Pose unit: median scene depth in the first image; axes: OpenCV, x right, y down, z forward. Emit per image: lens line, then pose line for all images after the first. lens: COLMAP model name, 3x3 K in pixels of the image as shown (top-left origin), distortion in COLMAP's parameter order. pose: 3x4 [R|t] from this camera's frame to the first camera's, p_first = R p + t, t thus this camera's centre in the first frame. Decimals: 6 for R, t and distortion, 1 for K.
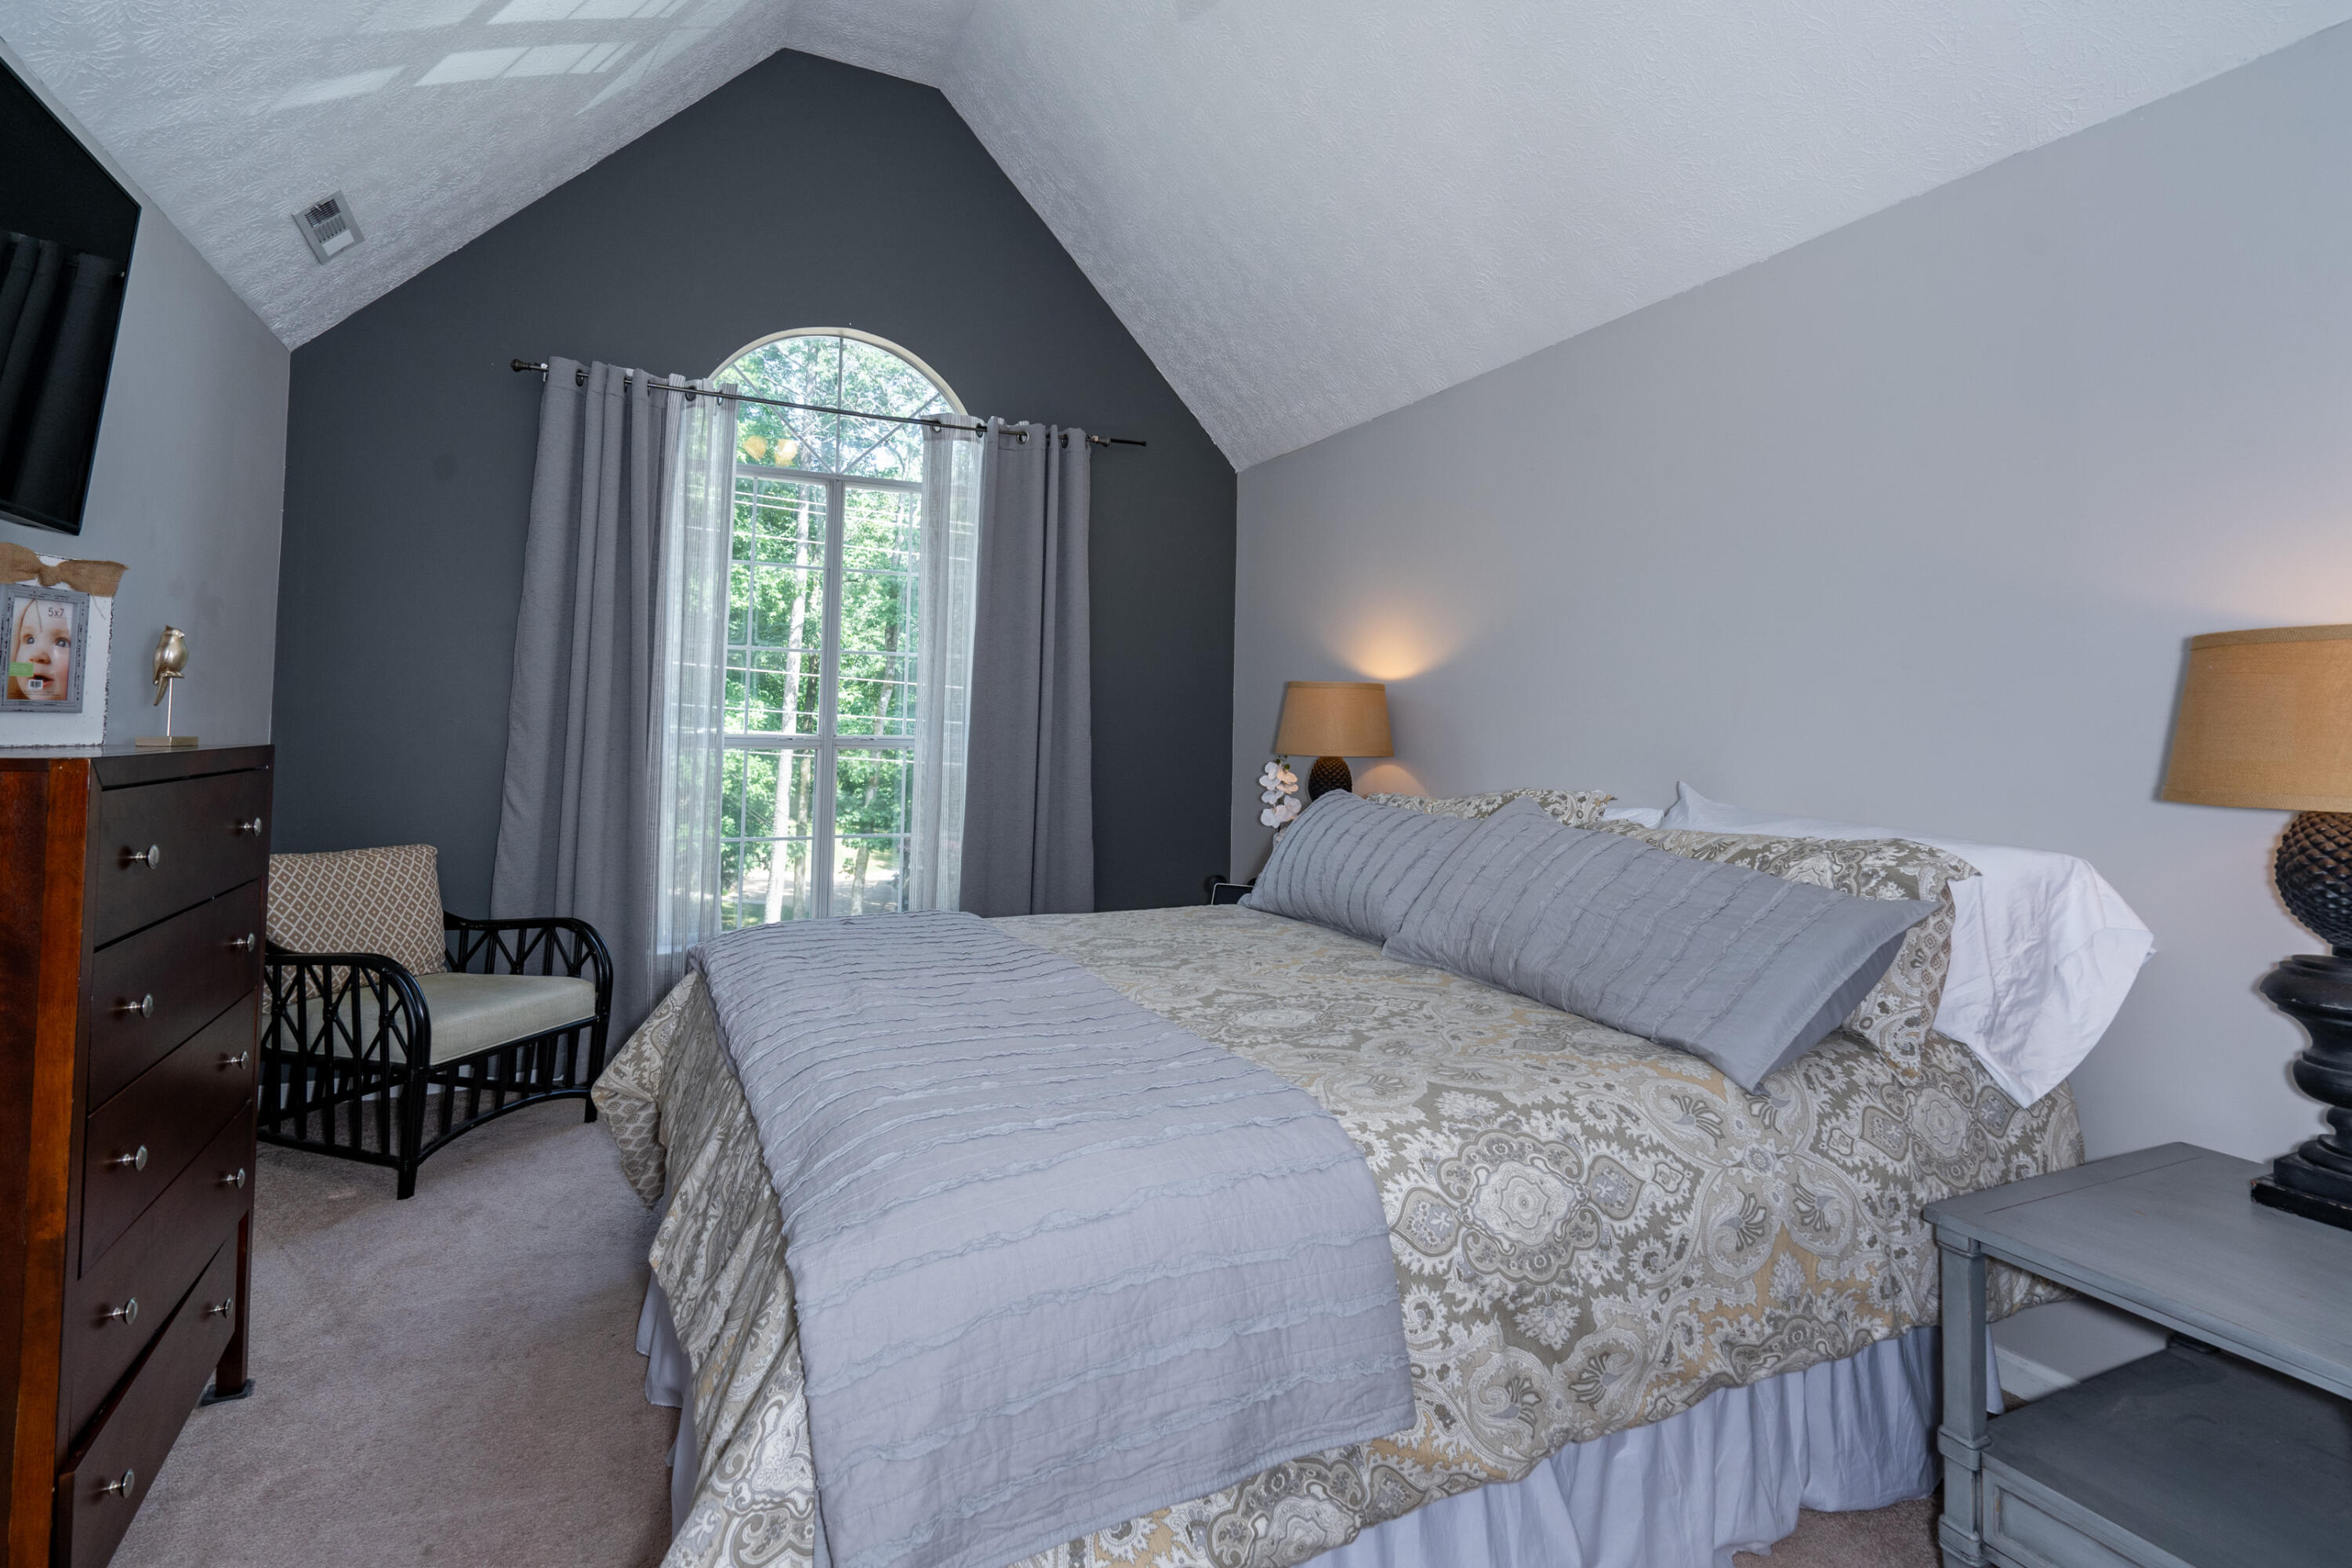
lens RADIAL K [[1146.4, 0, 1176.0], [0, 1146.4, 784.0], [0, 0, 1]] dist [0.001107, 0.000590]
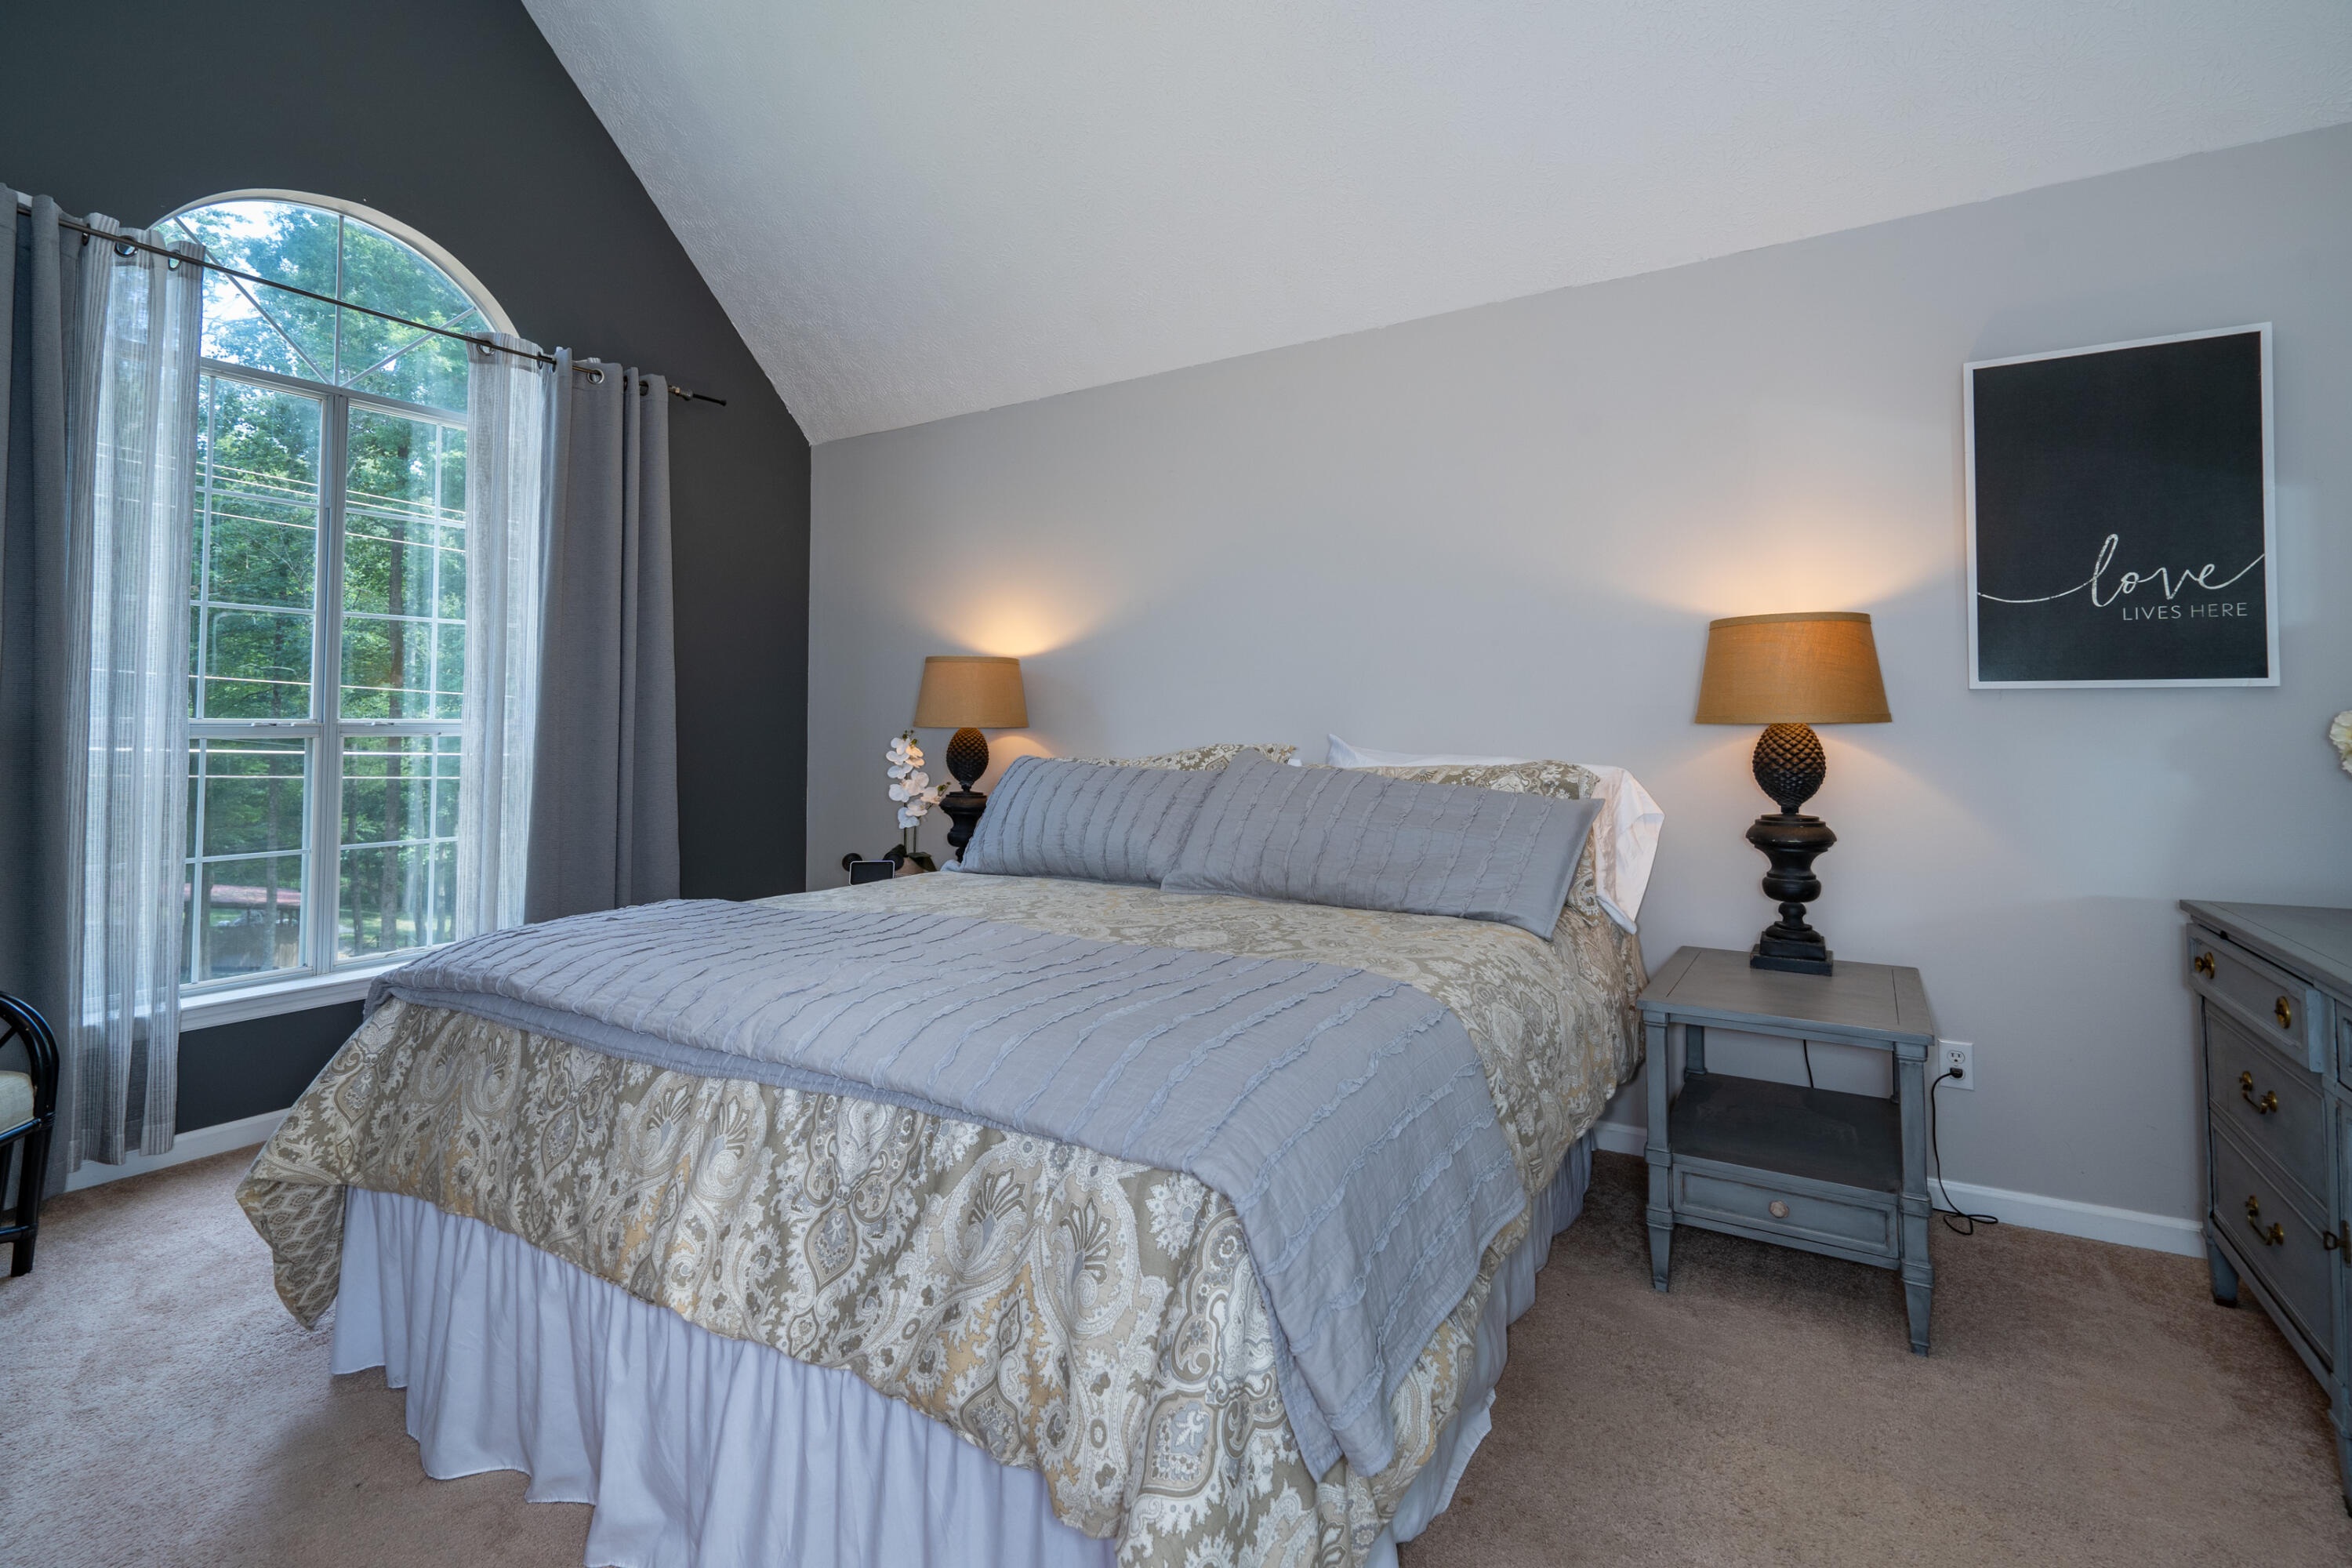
lens RADIAL K [[1108.0, 0, 1176.0], [0, 1108.0, 784.0], [0, 0, 1]] dist [0.006252, 0.000510]
pose [[0.838949, -0.048345, 0.542058, -0.334700], [0.045631, 0.998788, 0.018456, 0.020633], [-0.542293, 0.009251, 0.840138, 0.064517]]
